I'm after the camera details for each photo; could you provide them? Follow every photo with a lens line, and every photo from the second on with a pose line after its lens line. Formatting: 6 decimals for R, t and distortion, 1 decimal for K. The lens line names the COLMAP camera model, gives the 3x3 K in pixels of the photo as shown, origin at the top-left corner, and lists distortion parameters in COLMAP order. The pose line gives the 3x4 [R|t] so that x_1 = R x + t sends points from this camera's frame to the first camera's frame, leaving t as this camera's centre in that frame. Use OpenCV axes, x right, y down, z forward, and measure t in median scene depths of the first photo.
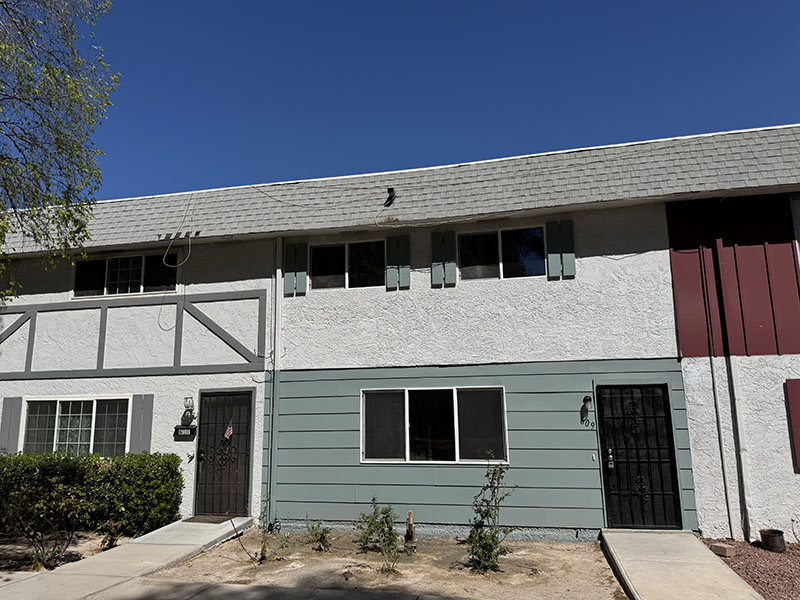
lens RADIAL K [[571.8, 0, 401.3], [0, 571.8, 291.4], [0, 0, 1]] dist [0.052274, -0.050797]
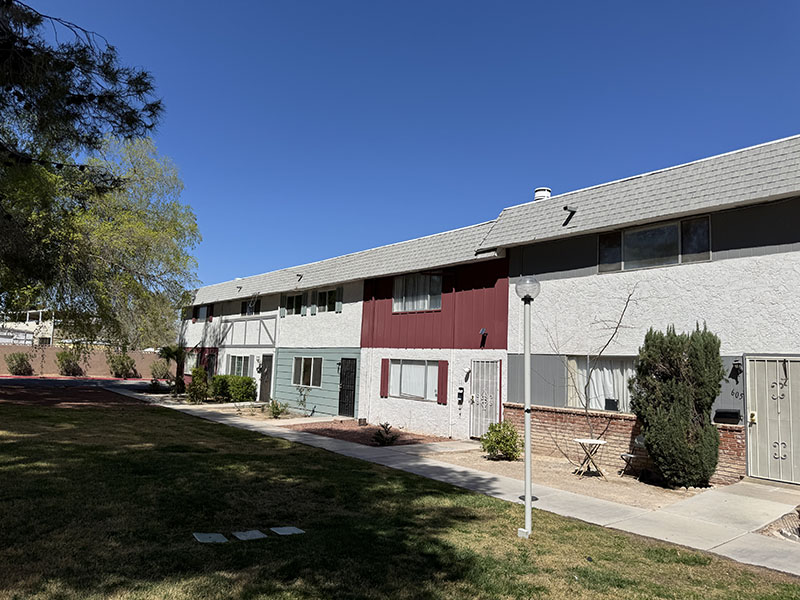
lens RADIAL K [[571.8, 0, 399.0], [0, 571.8, 303.0], [0, 0, 1]] dist [0.052274, -0.050797]
pose [[0.776910, -0.012577, -0.629486, 1.812845], [0.044026, 0.998438, 0.034388, -0.121491], [0.628071, -0.054431, 0.776250, -0.611855]]
